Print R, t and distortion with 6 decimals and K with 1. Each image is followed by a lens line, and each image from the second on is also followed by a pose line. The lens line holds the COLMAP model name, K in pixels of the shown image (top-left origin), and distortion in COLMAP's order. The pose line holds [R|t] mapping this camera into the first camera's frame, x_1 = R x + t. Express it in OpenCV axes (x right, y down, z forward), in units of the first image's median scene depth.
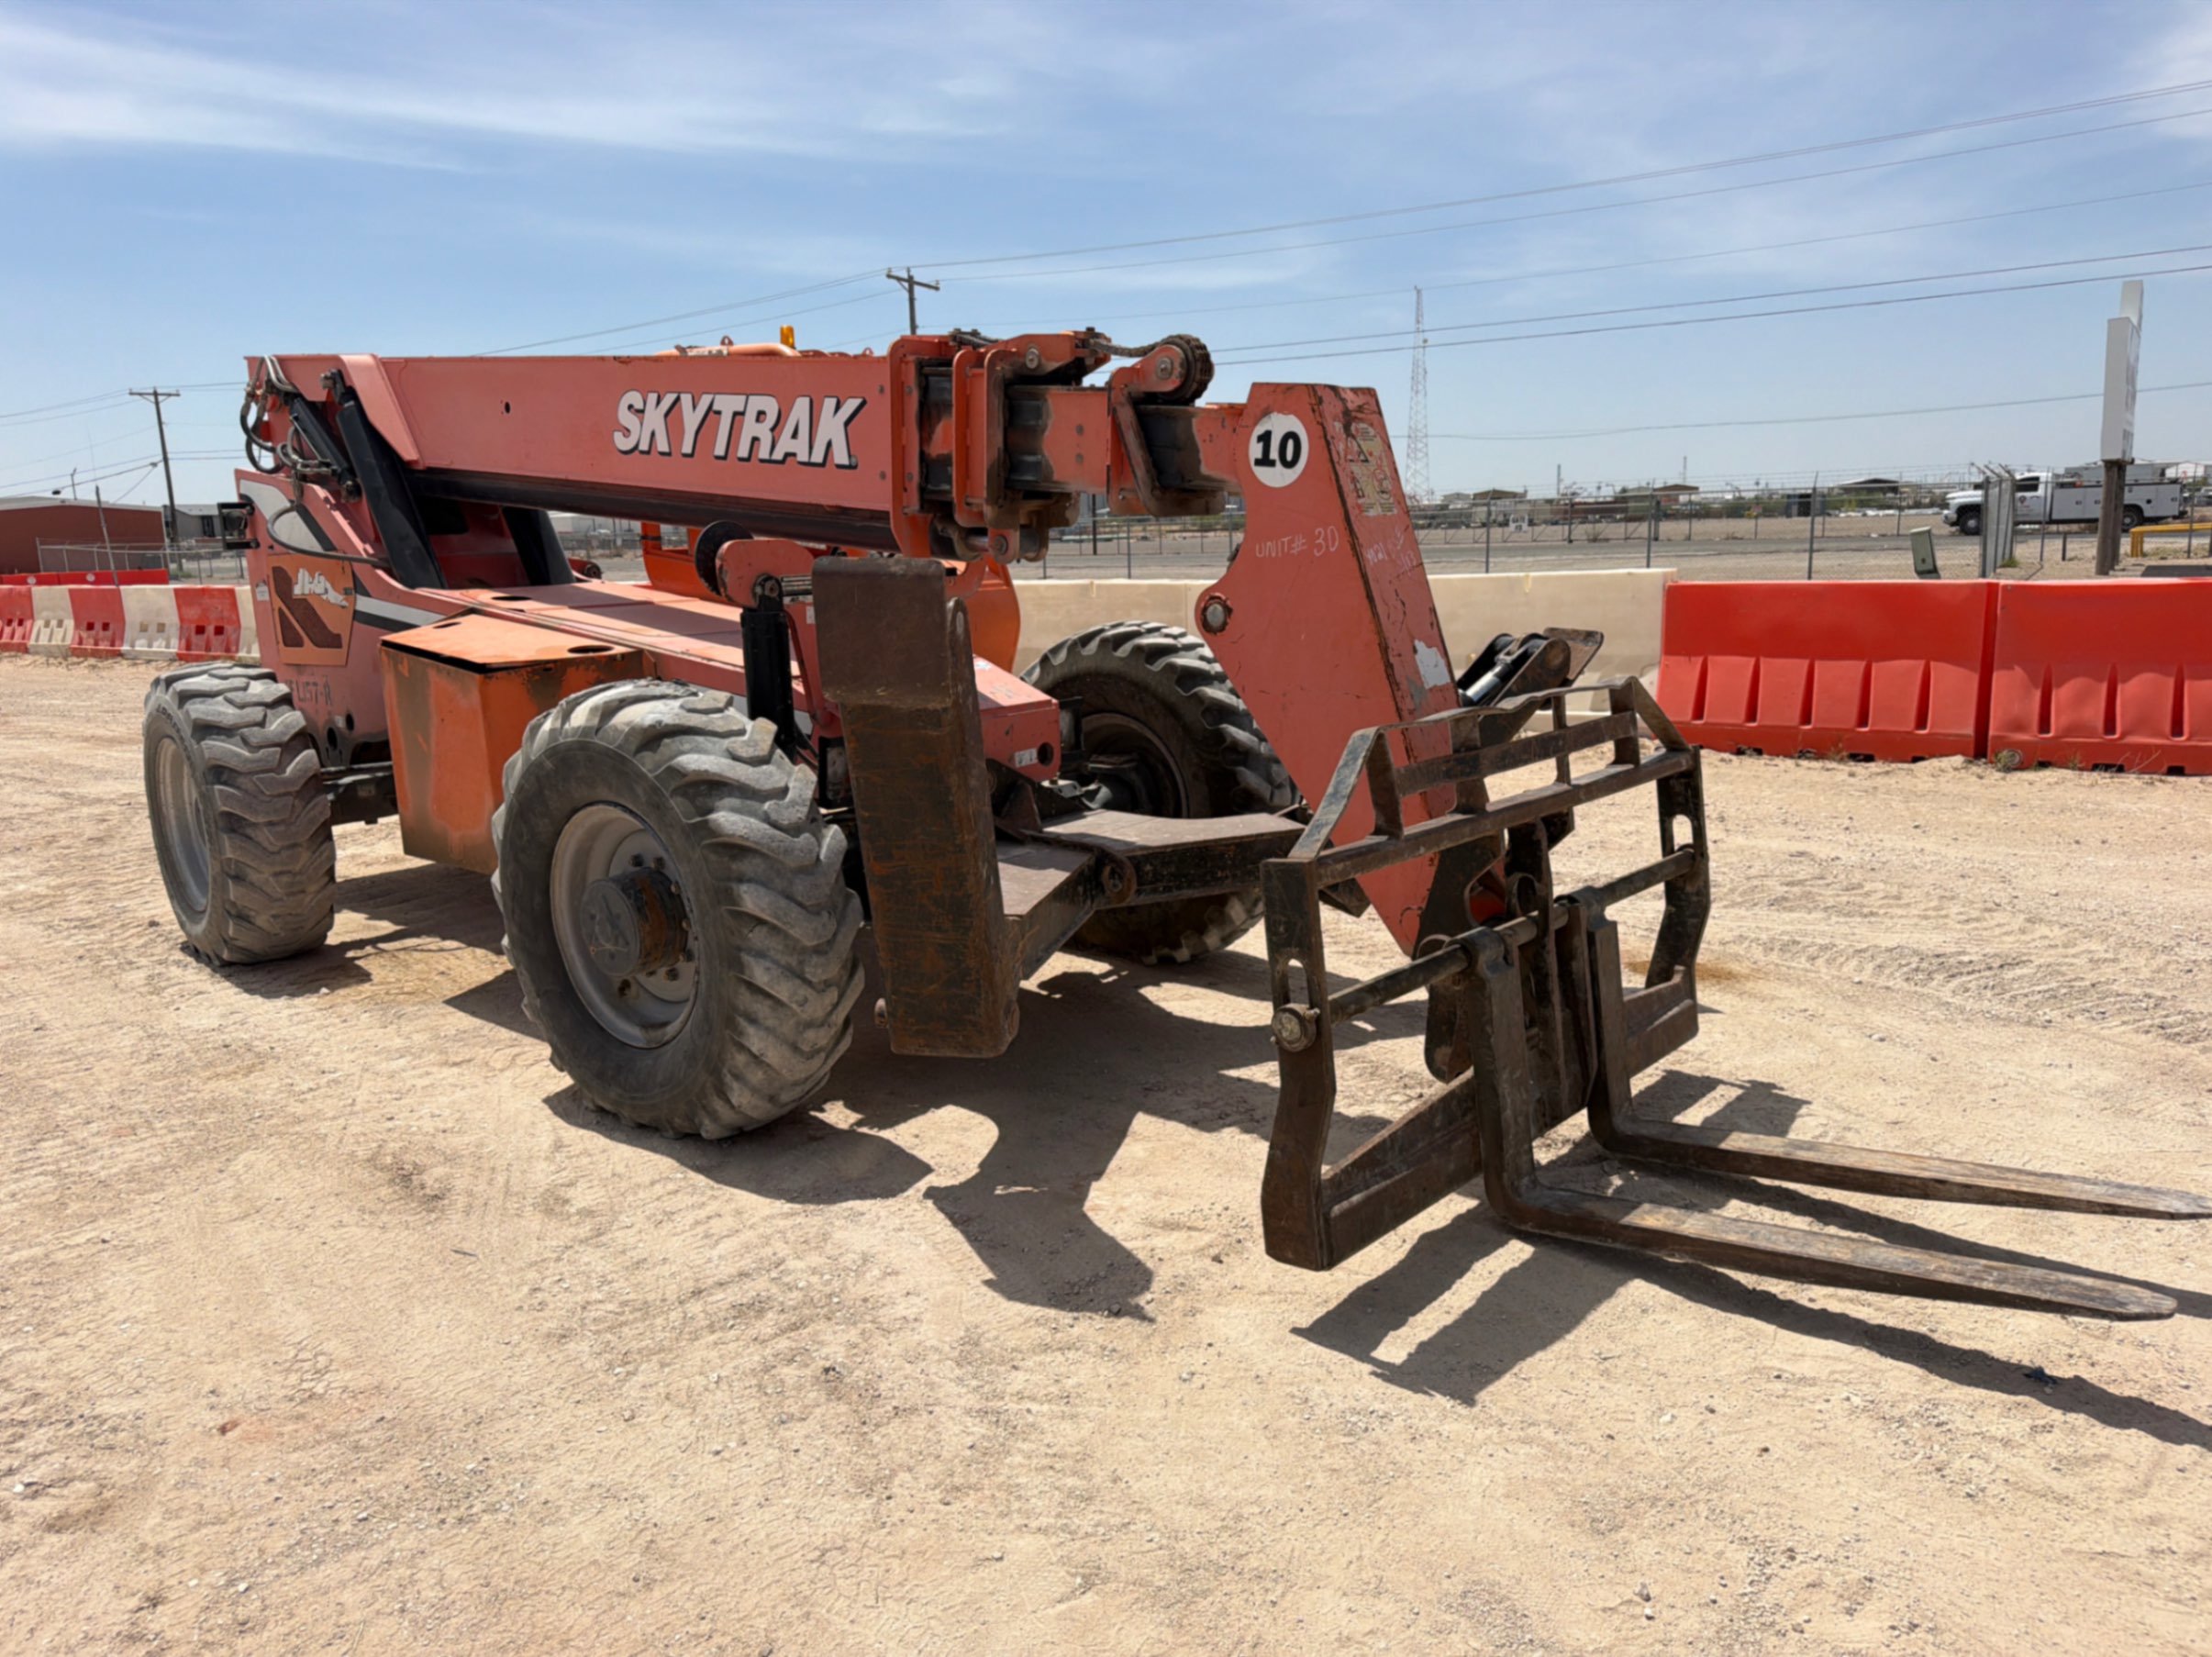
lens RADIAL K [[1551.9, 0, 1110.4], [0, 1551.9, 854.2], [0, 0, 1]] dist [0.108366, -0.180384]
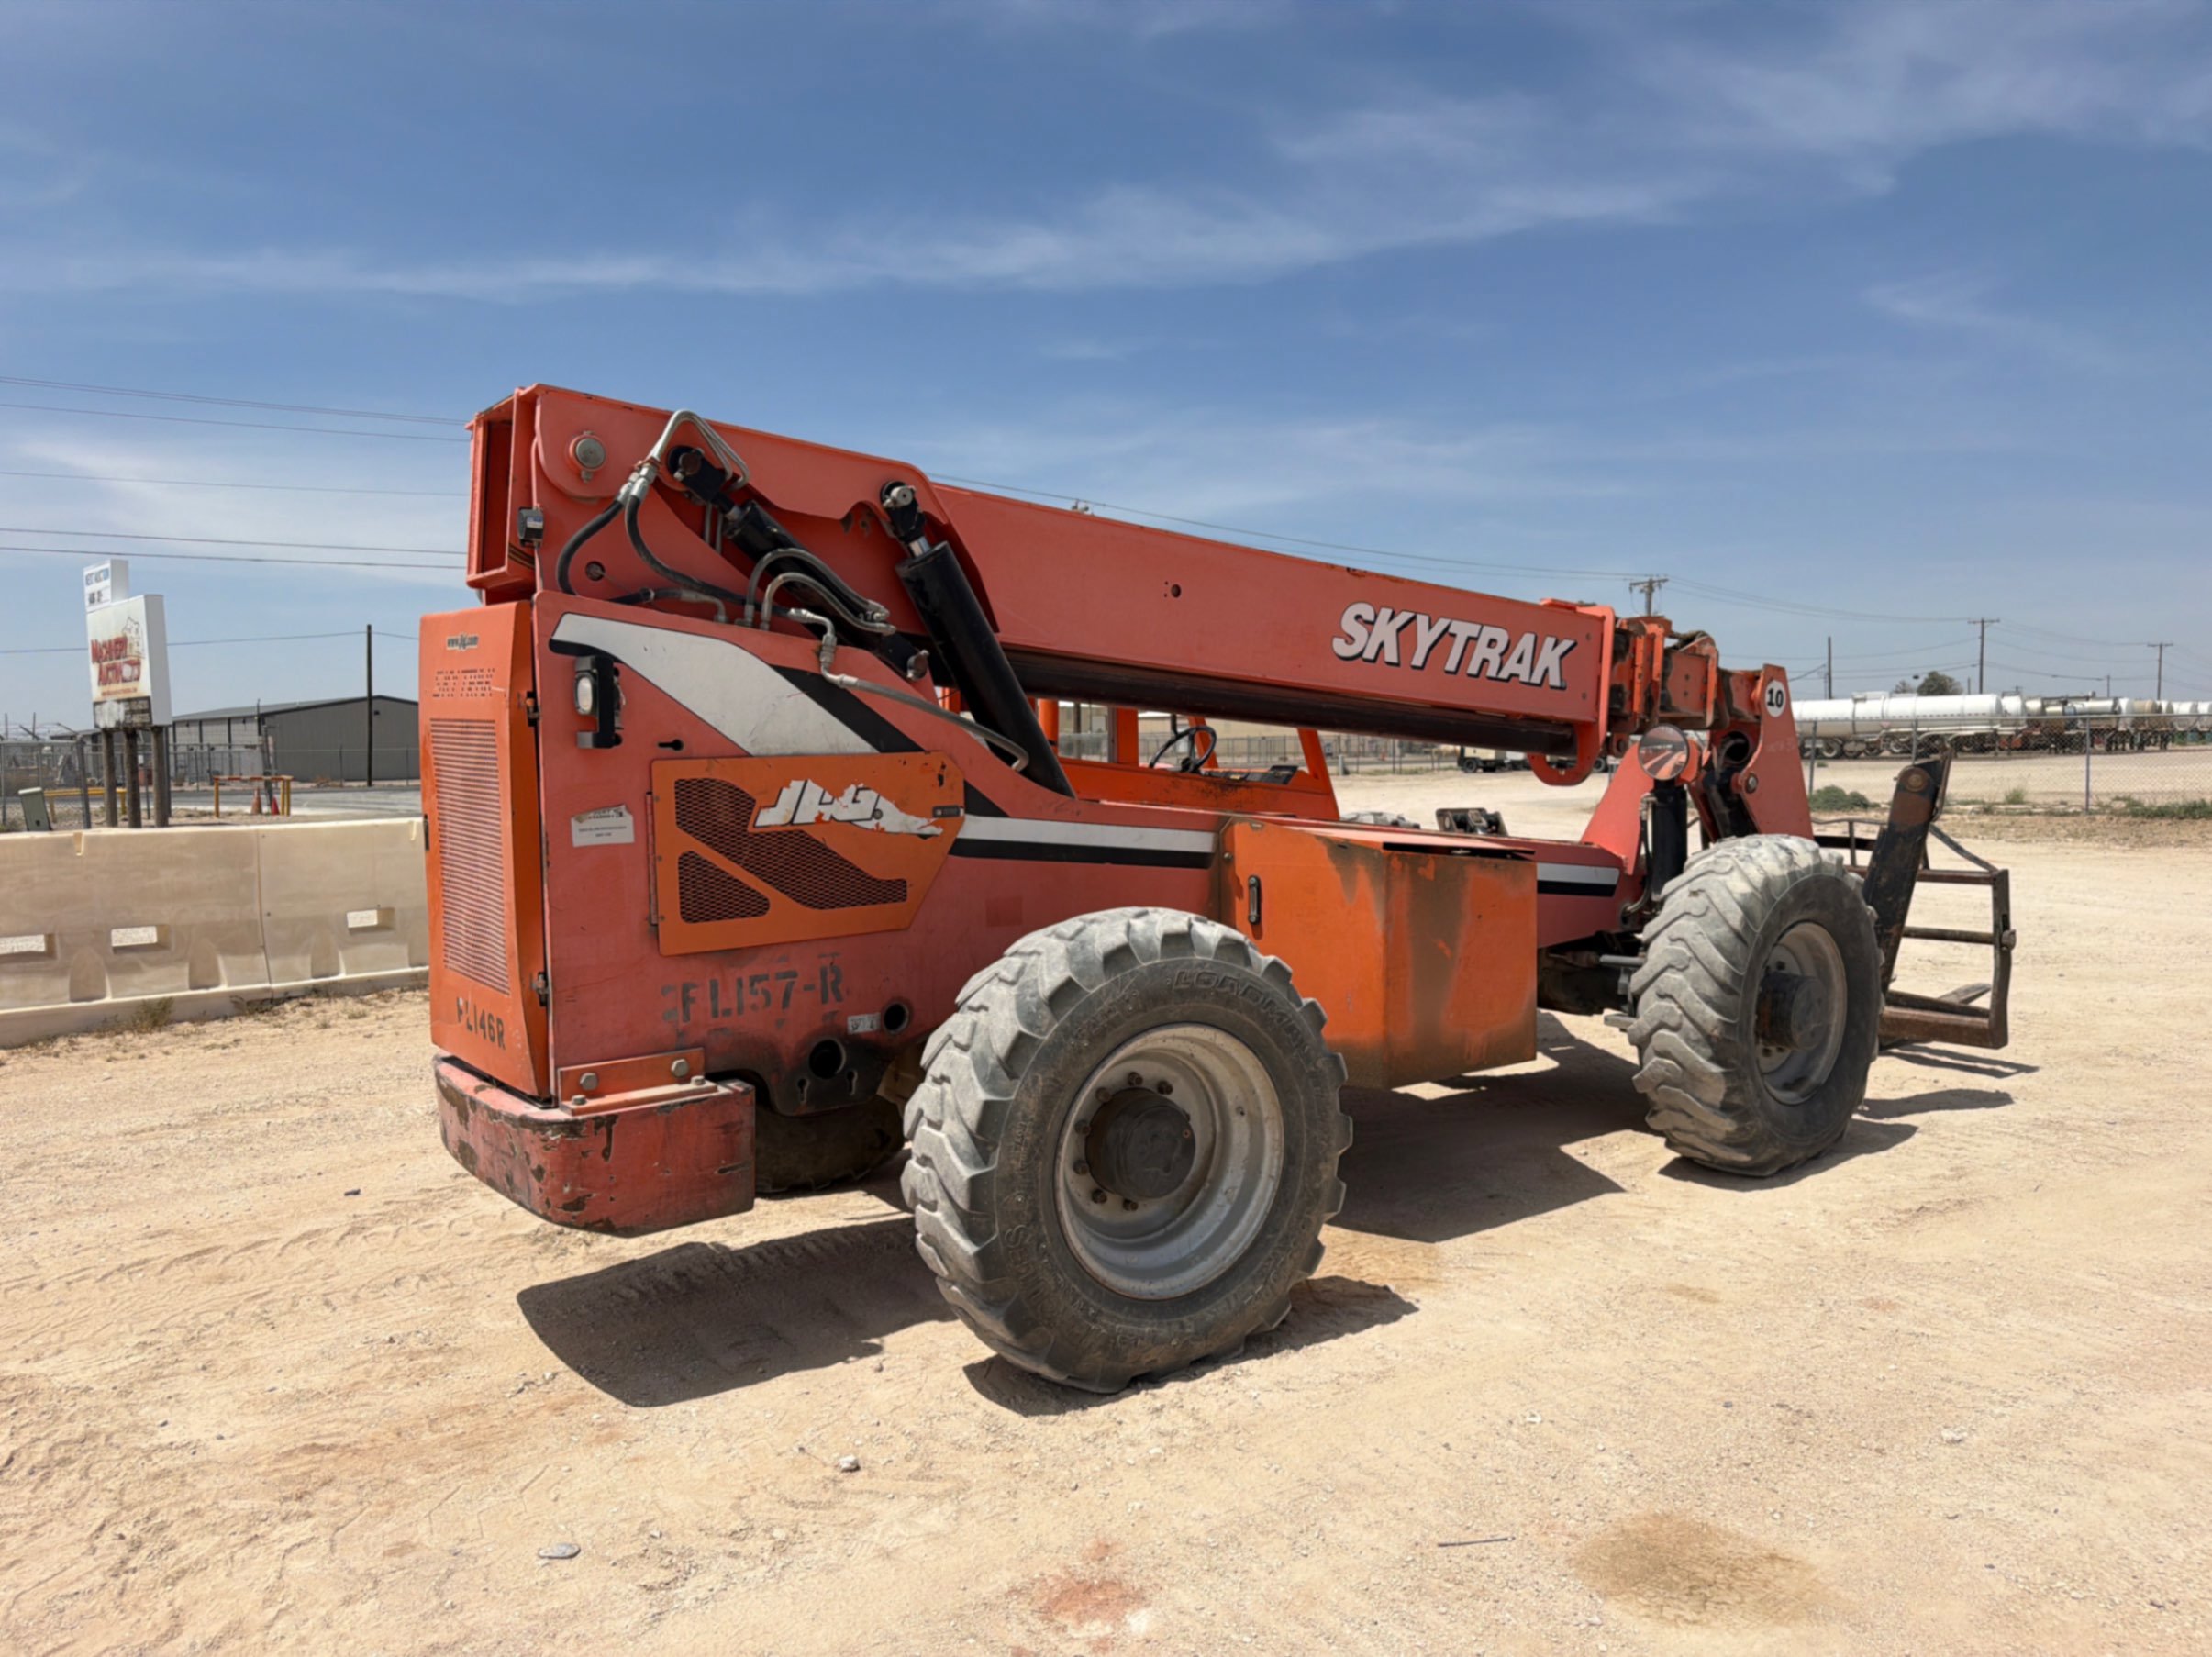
lens RADIAL K [[1551.9, 0, 1110.4], [0, 1551.9, 854.2], [0, 0, 1]] dist [0.108366, -0.180384]
pose [[0.204271, -0.042003, 0.978013, -1.562325], [0.208527, 0.978015, -0.001551, -0.186883], [-0.956446, 0.204259, 0.208539, 1.117591]]
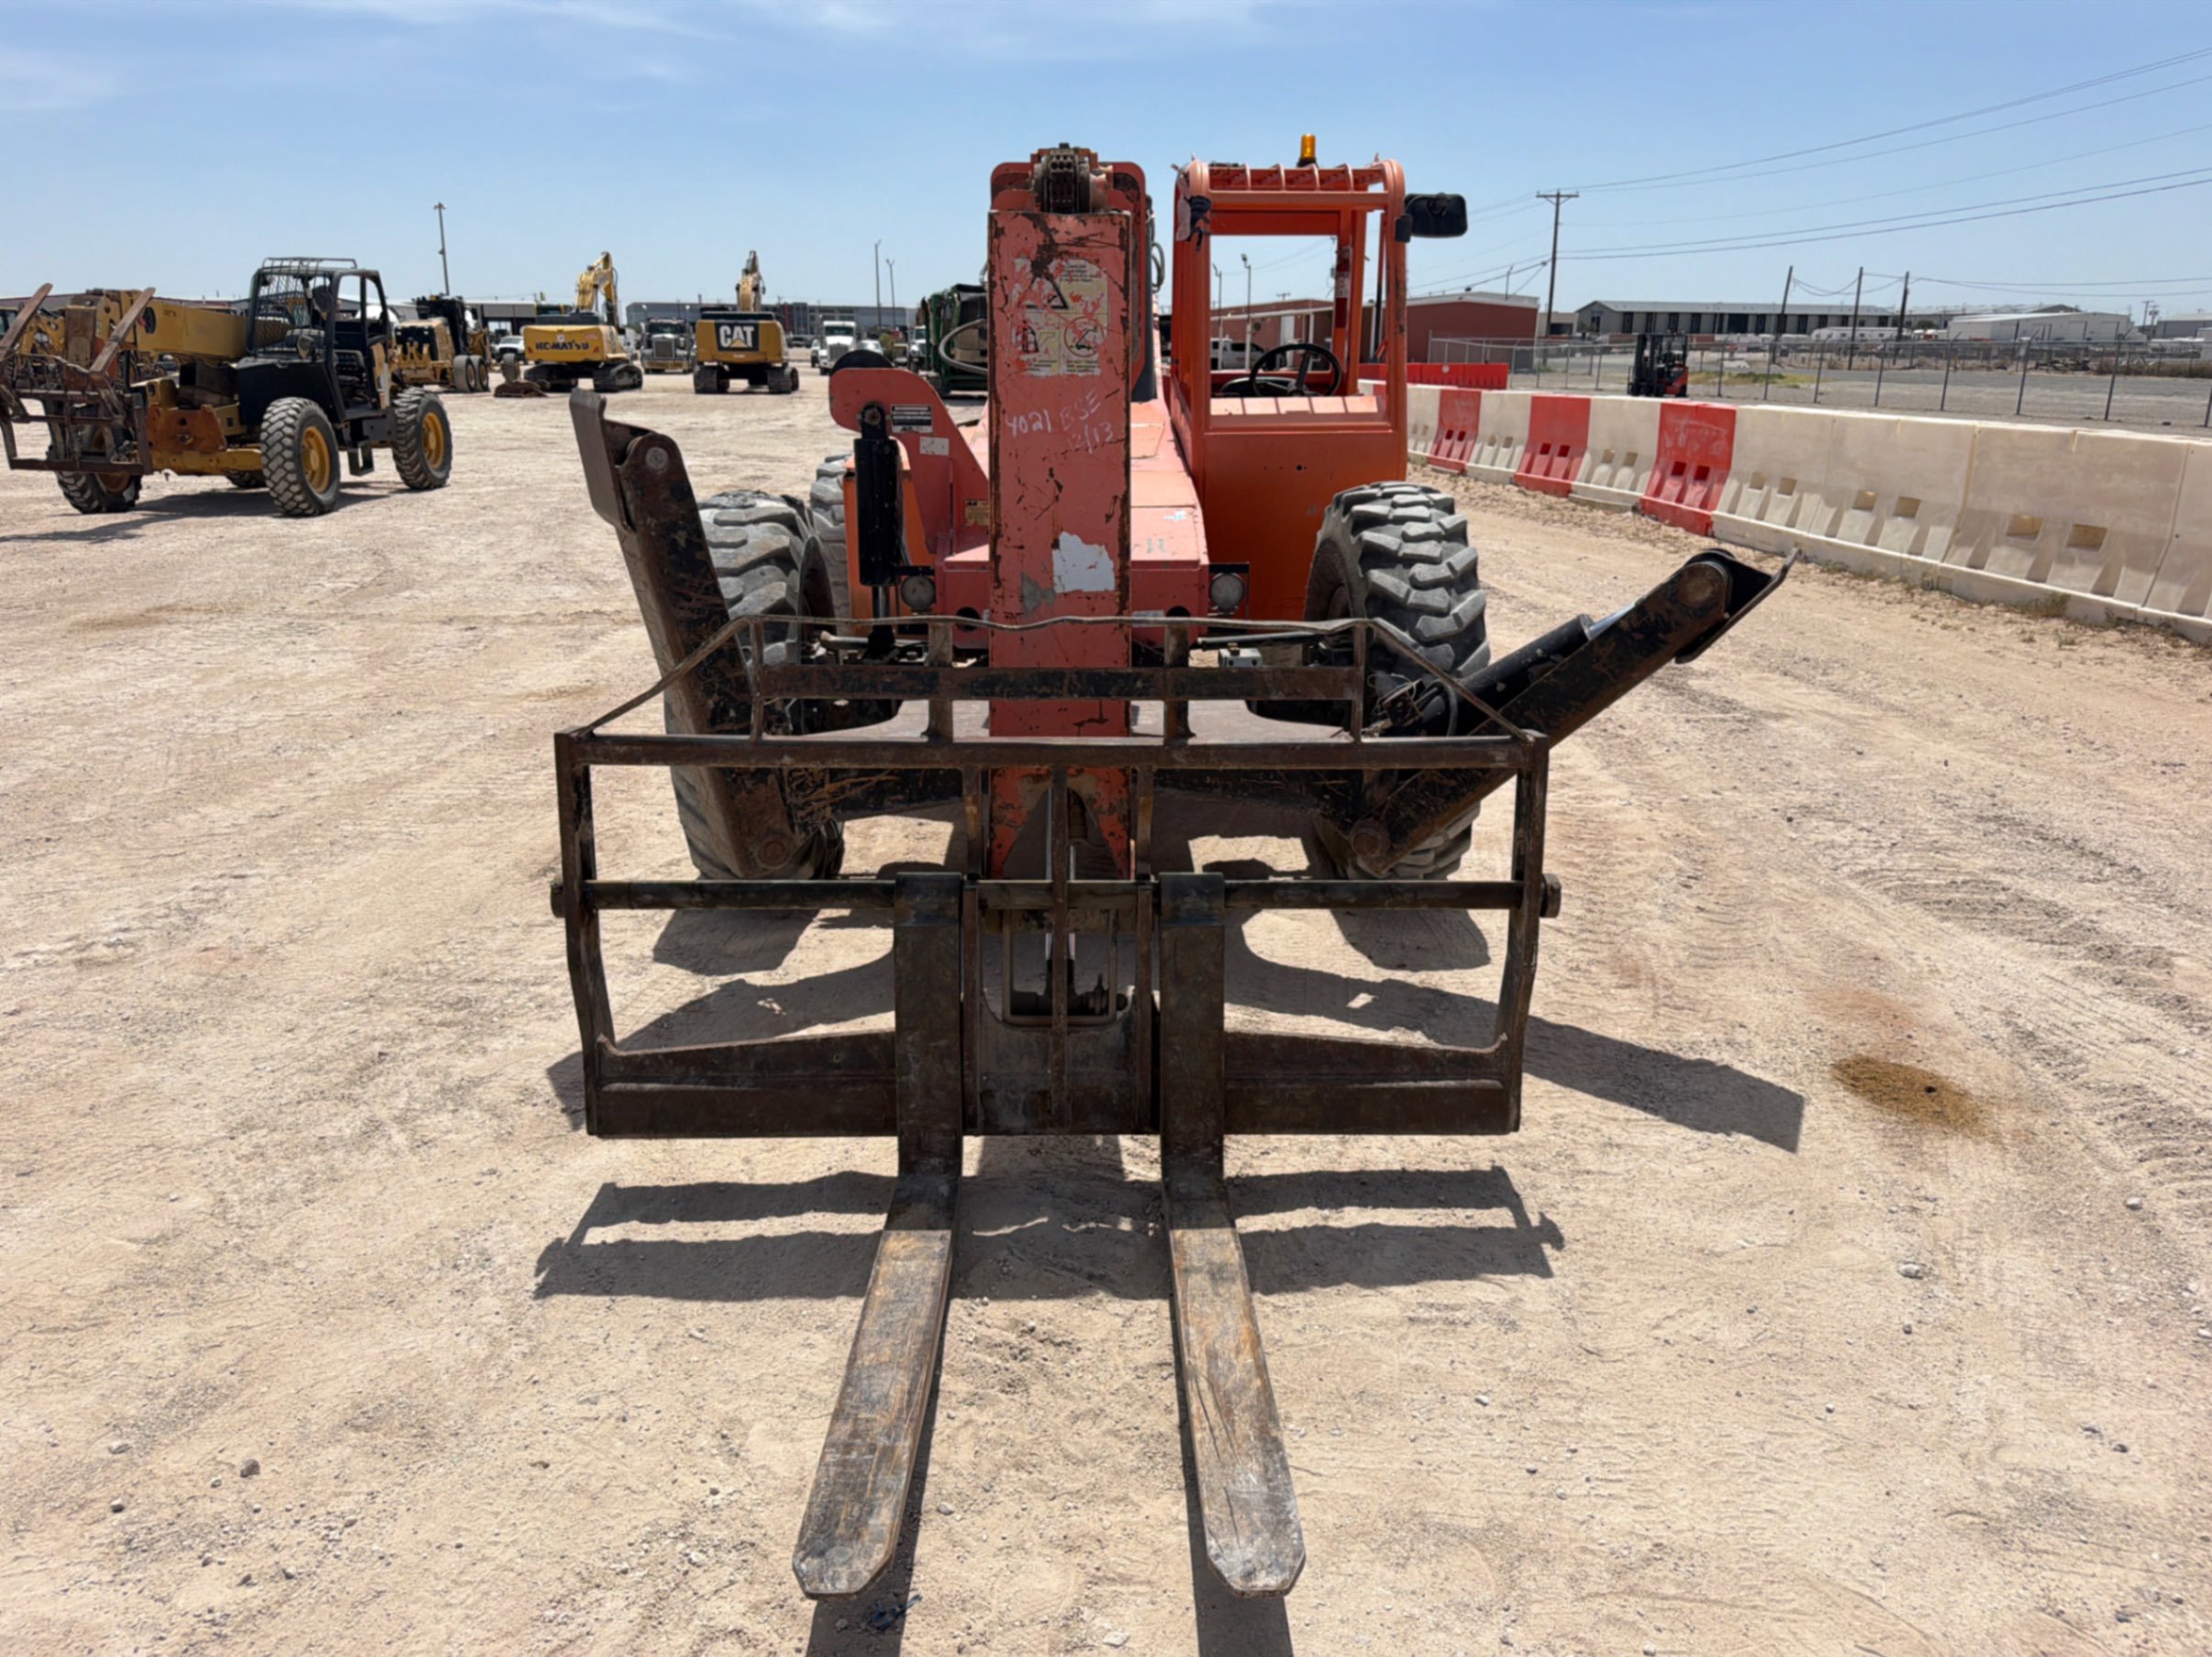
lens RADIAL K [[1551.9, 0, 1110.4], [0, 1551.9, 854.2], [0, 0, 1]] dist [0.108366, -0.180384]
pose [[0.677446, 0.256265, -0.689490, 0.609001], [-0.173583, 0.966572, 0.188698, -0.096099], [0.714798, -0.008149, 0.699283, 0.315380]]
